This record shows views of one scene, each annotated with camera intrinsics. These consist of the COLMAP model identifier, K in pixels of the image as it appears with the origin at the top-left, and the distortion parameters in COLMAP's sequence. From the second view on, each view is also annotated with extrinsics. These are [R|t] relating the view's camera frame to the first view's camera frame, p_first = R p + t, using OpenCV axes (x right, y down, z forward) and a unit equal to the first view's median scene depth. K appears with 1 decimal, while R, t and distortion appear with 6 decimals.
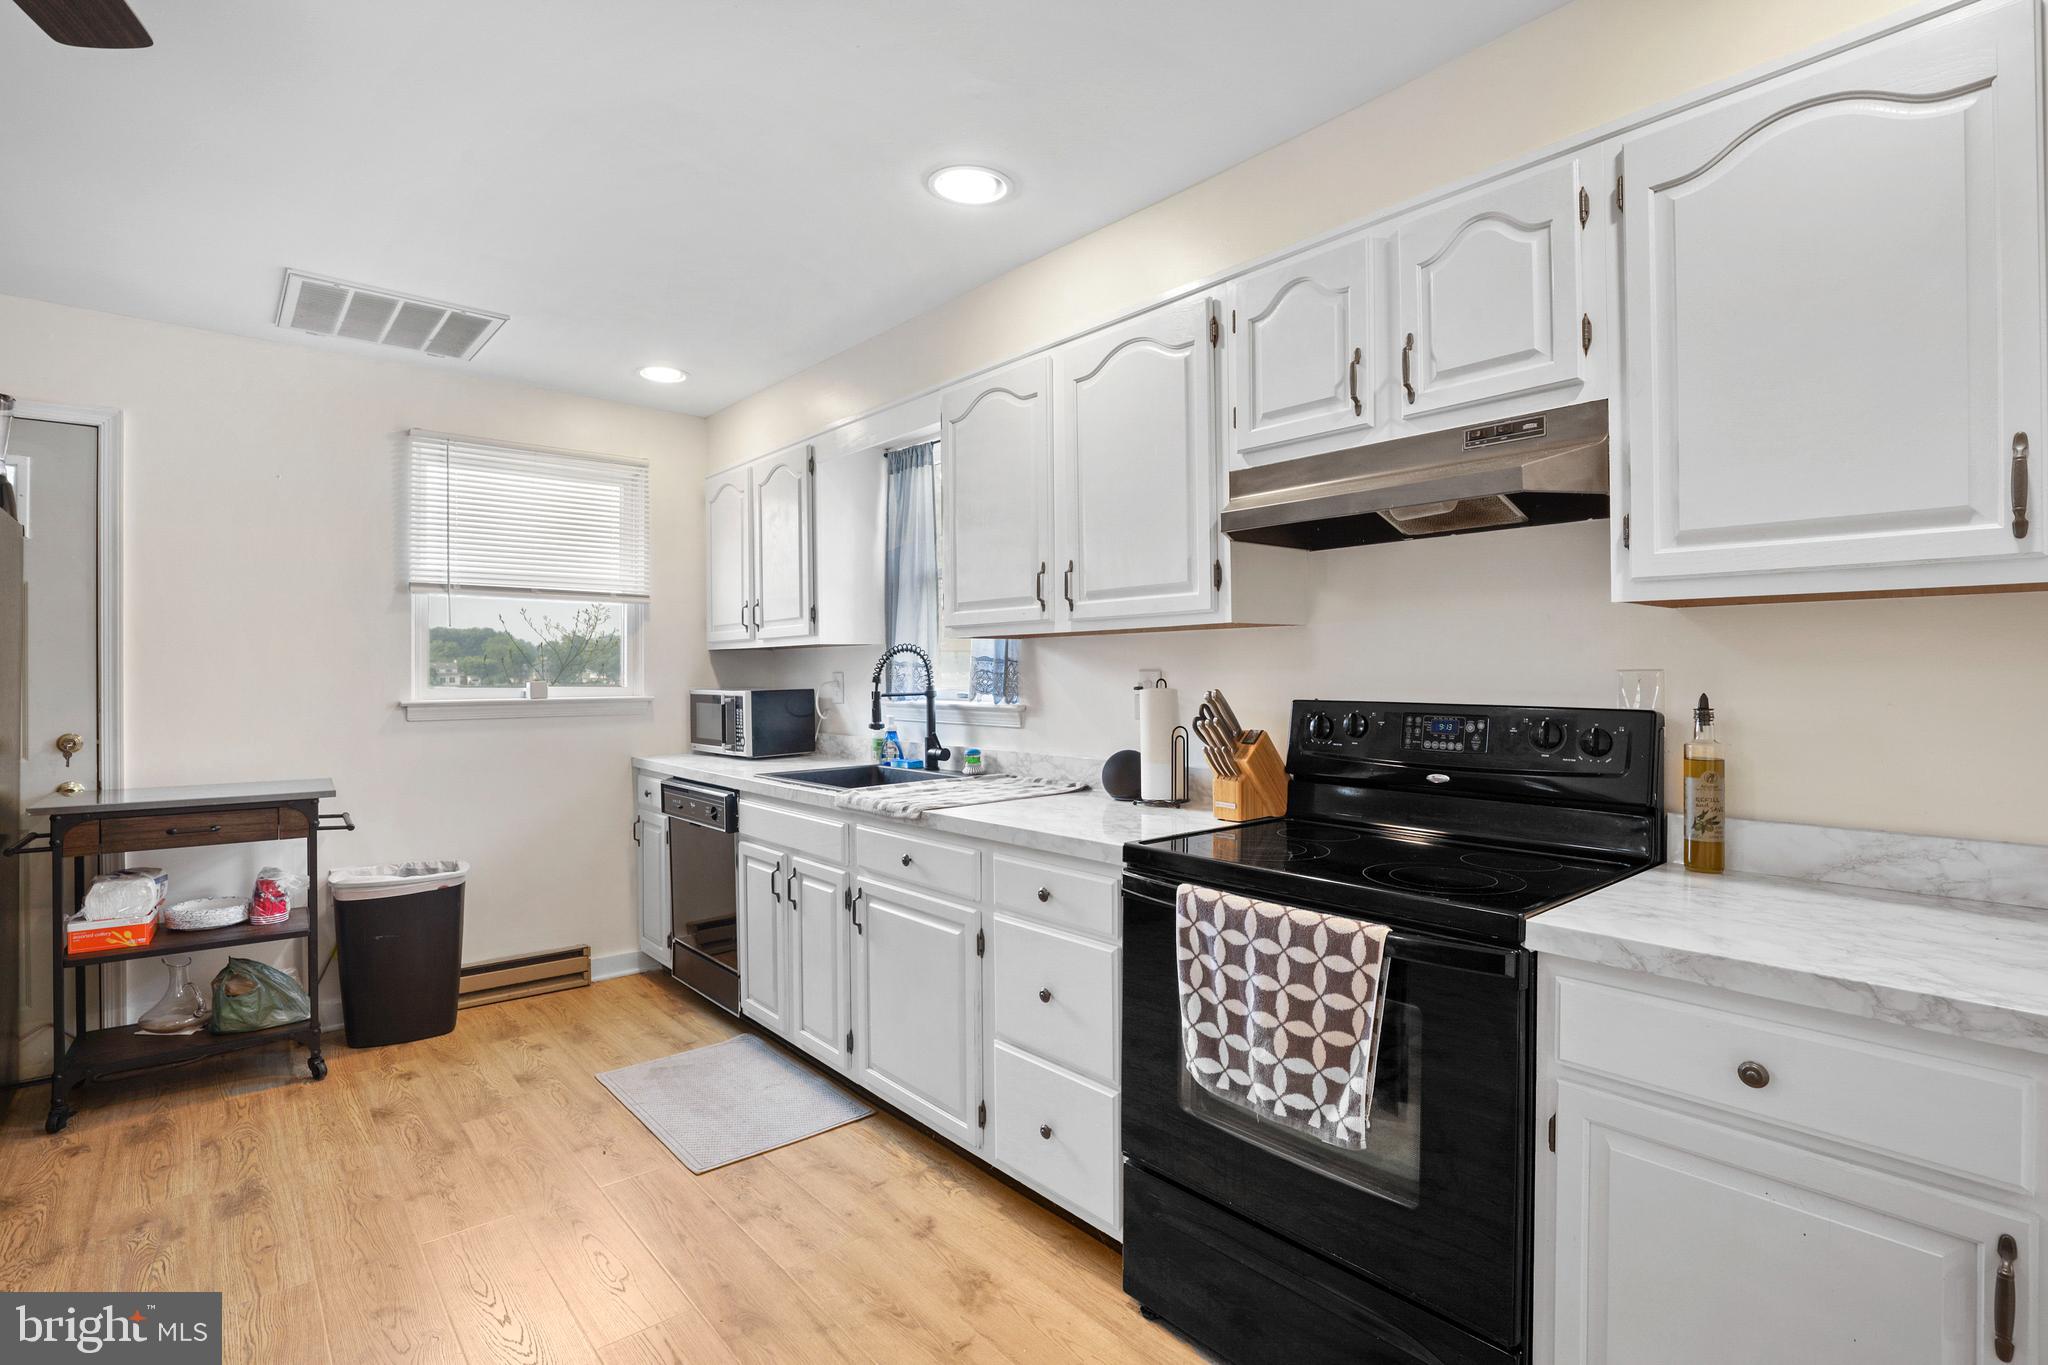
lens RADIAL K [[990.3, 0, 1011.9], [0, 990.3, 673.5], [0, 0, 1]] dist [-0.008269, 0.001960]
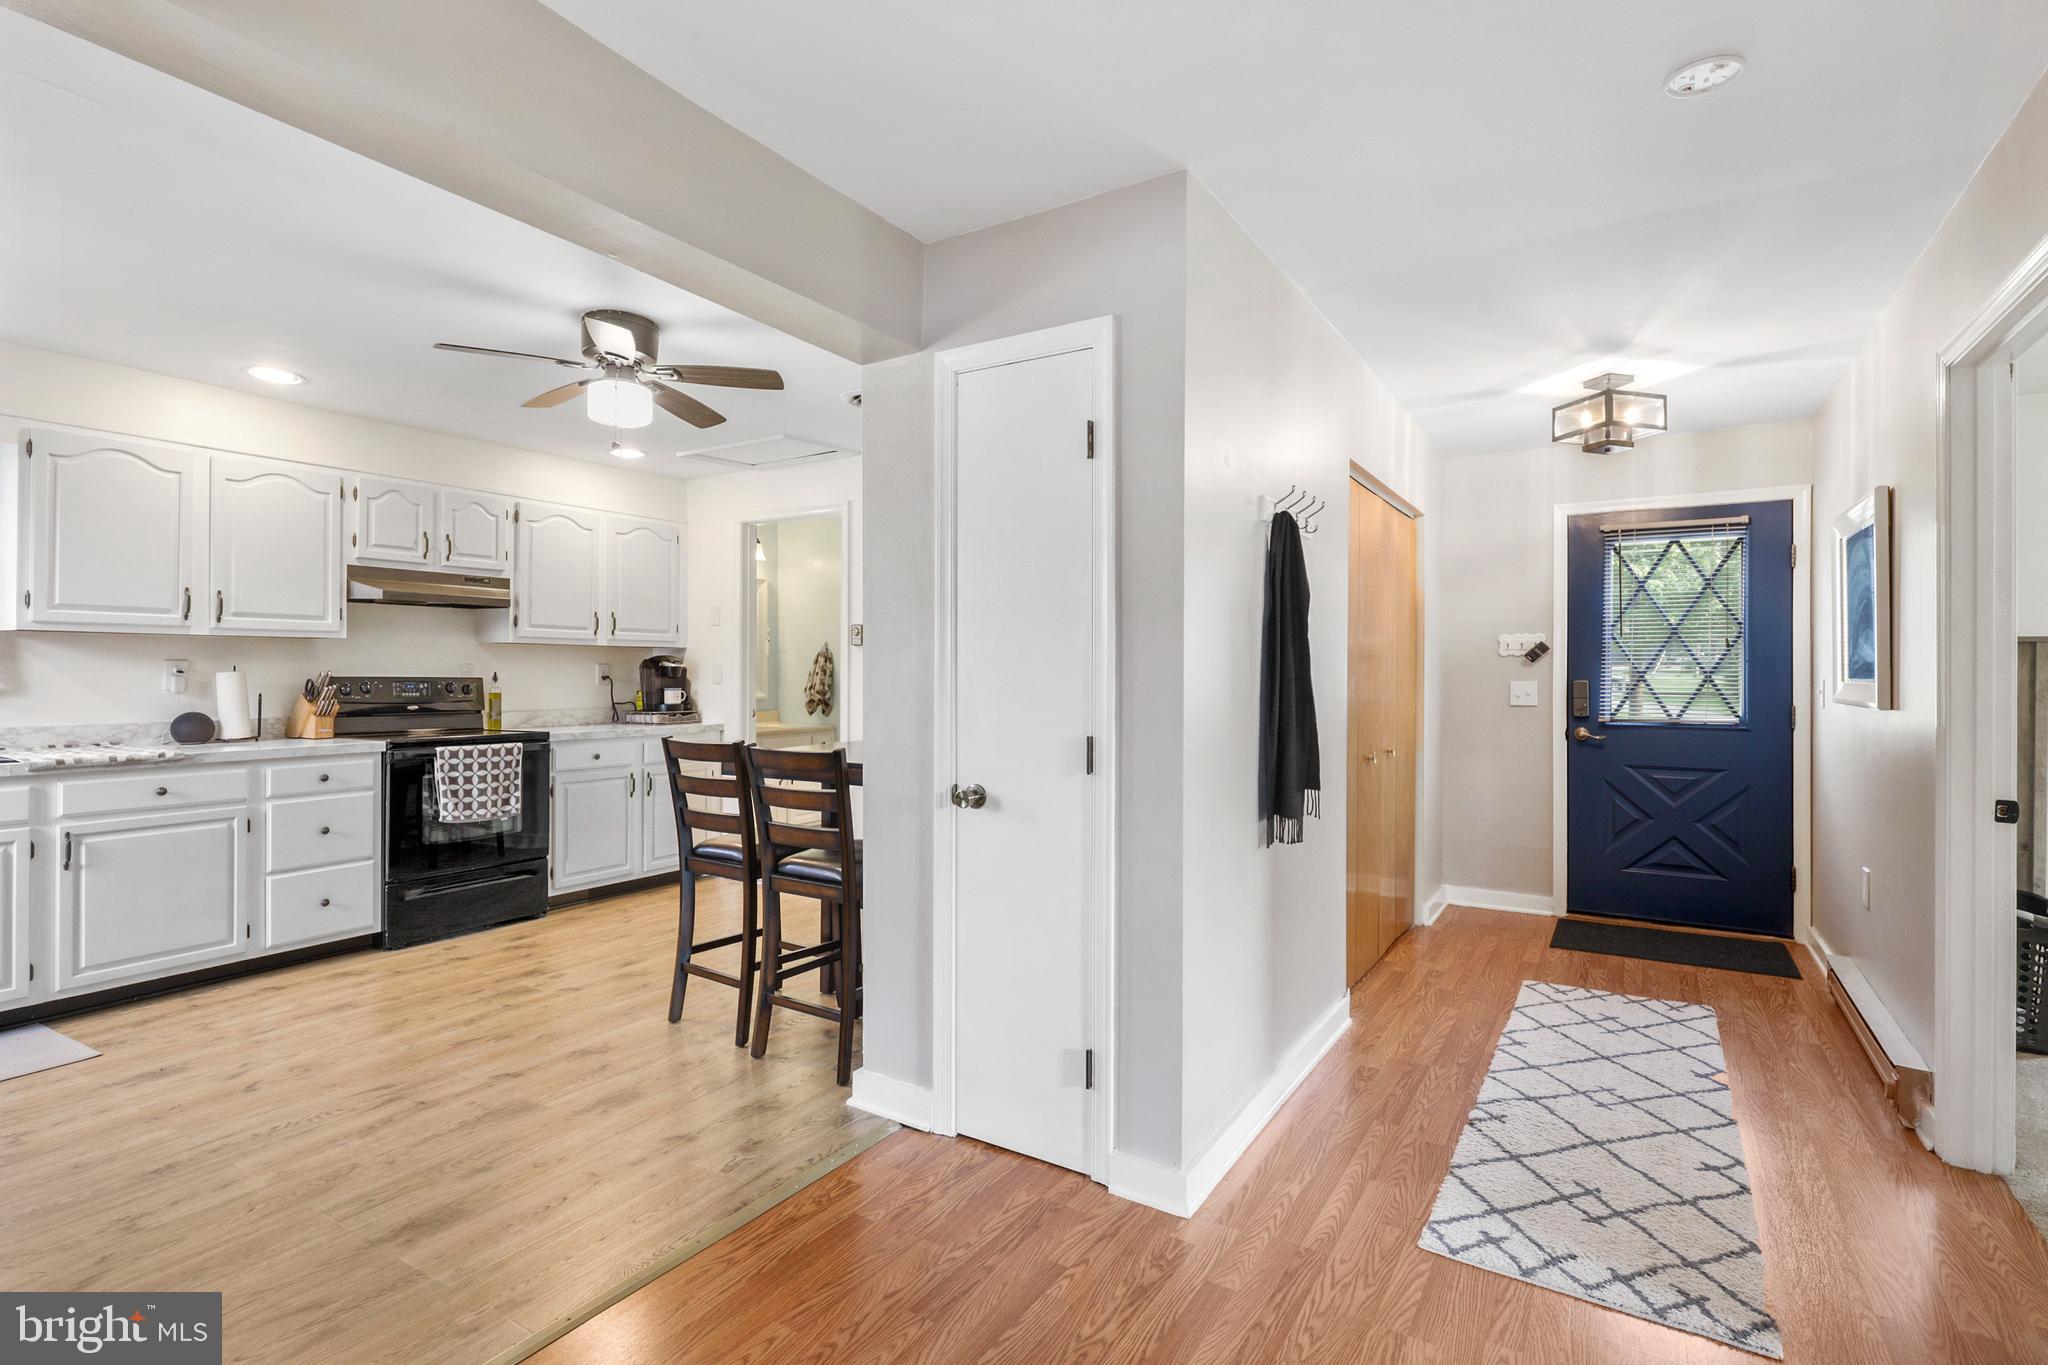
lens RADIAL K [[990.3, 0, 1035.3], [0, 990.3, 664.8], [0, 0, 1]] dist [-0.008269, 0.001960]
pose [[-0.336792, 0.012981, 0.941489, -2.228096], [0.003238, 0.999915, -0.012628, 0.034926], [-0.941573, -0.001204, -0.336806, 0.358094]]
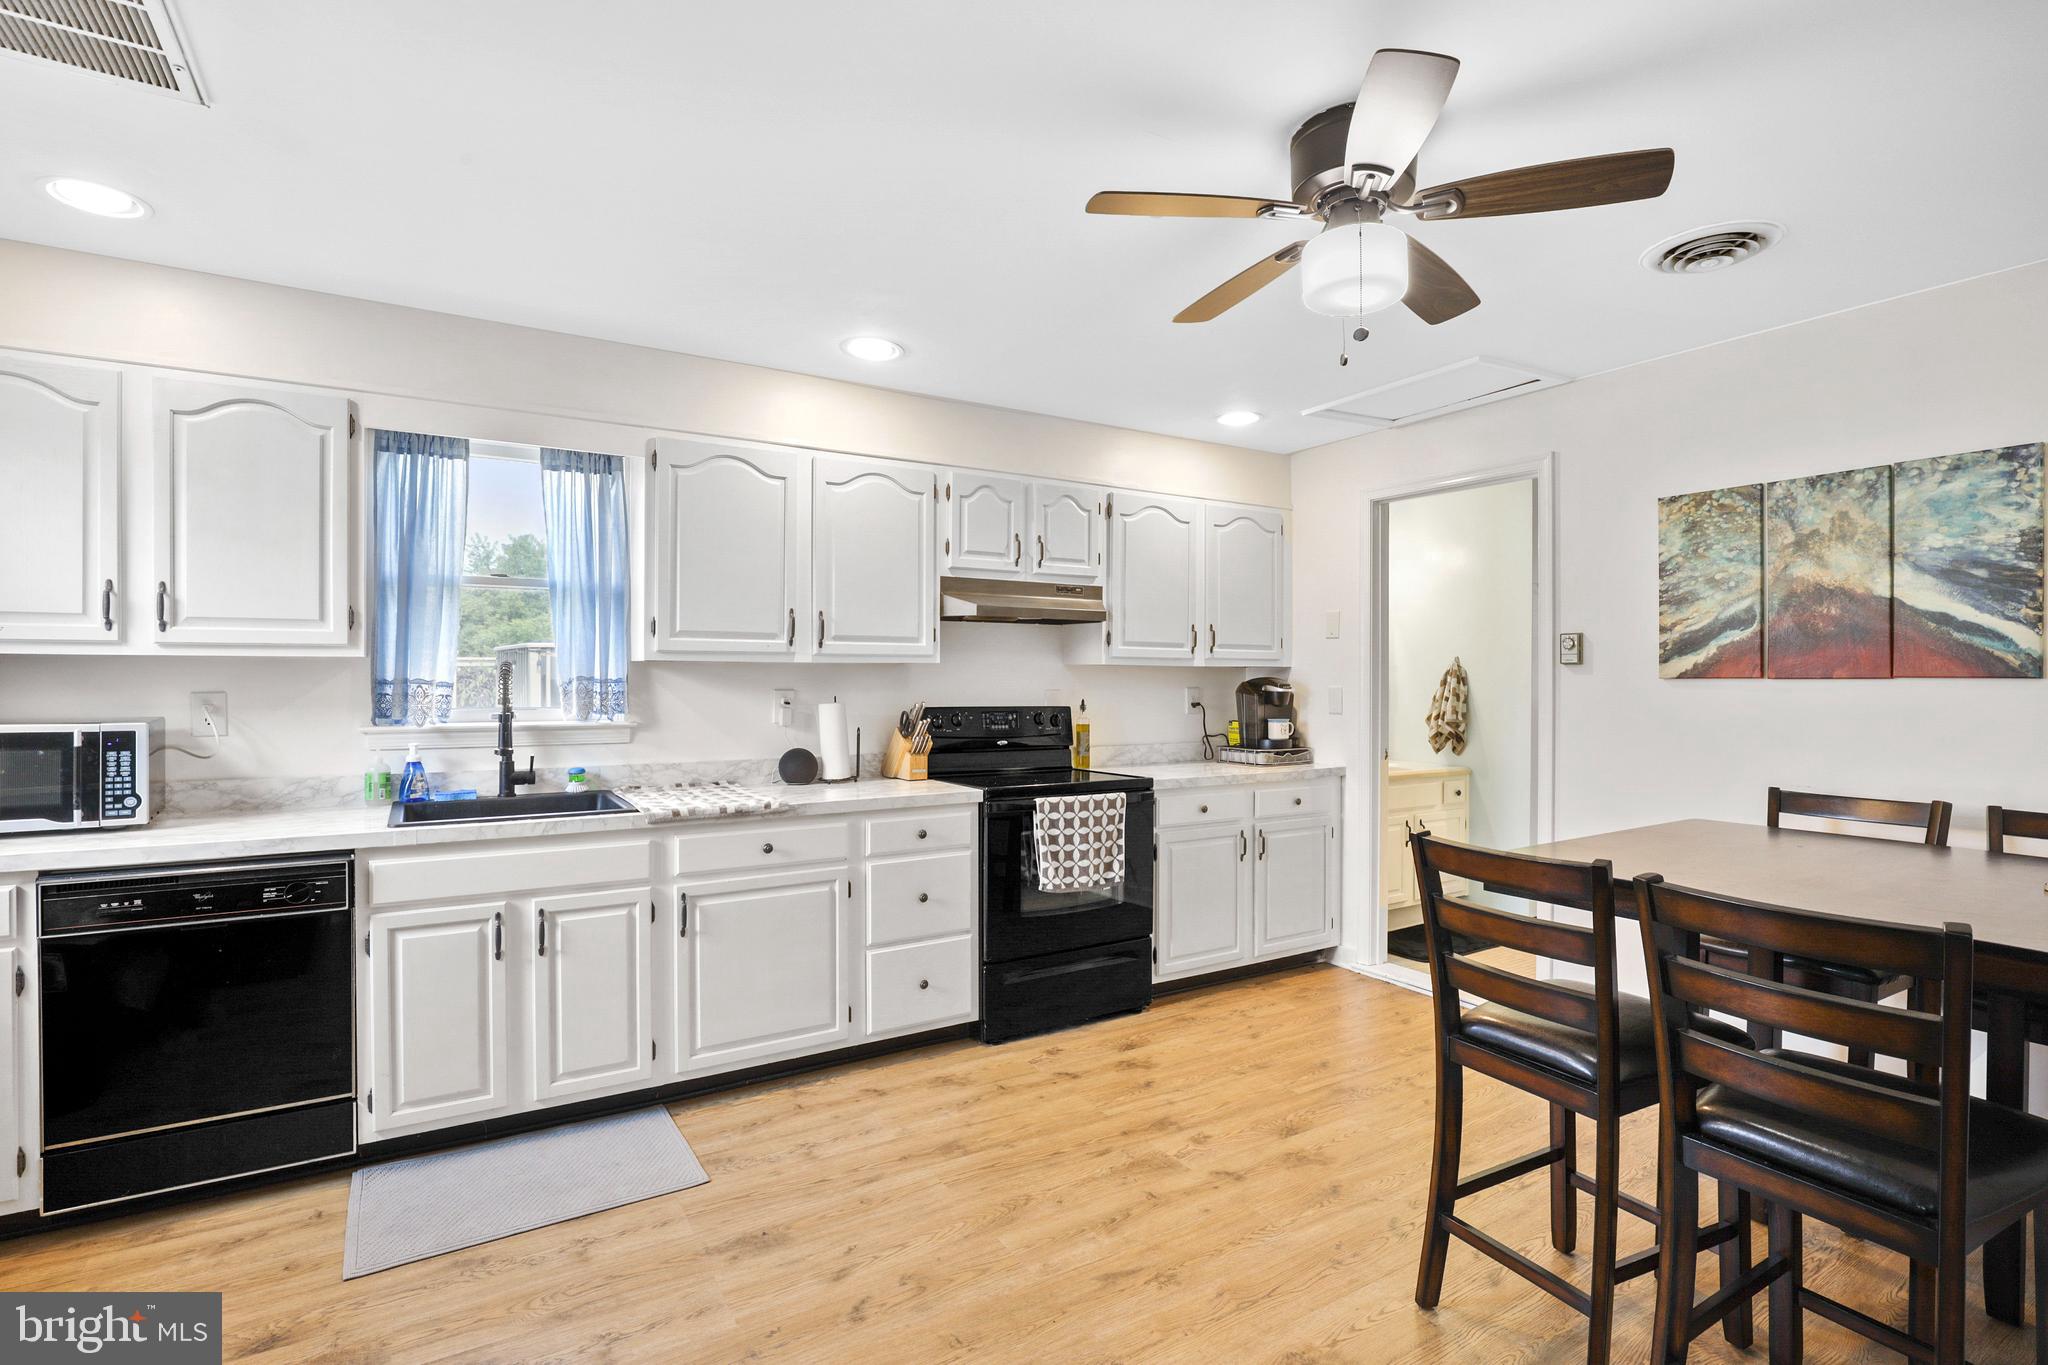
lens RADIAL K [[990.3, 0, 1032.7], [0, 990.3, 681.0], [0, 0, 1]] dist [-0.008269, 0.001960]
pose [[0.139101, 0.005542, 0.990263, -1.510905], [0.000686, 0.999984, -0.005693, -0.010220], [-0.990278, 0.001471, 0.139095, 0.614800]]
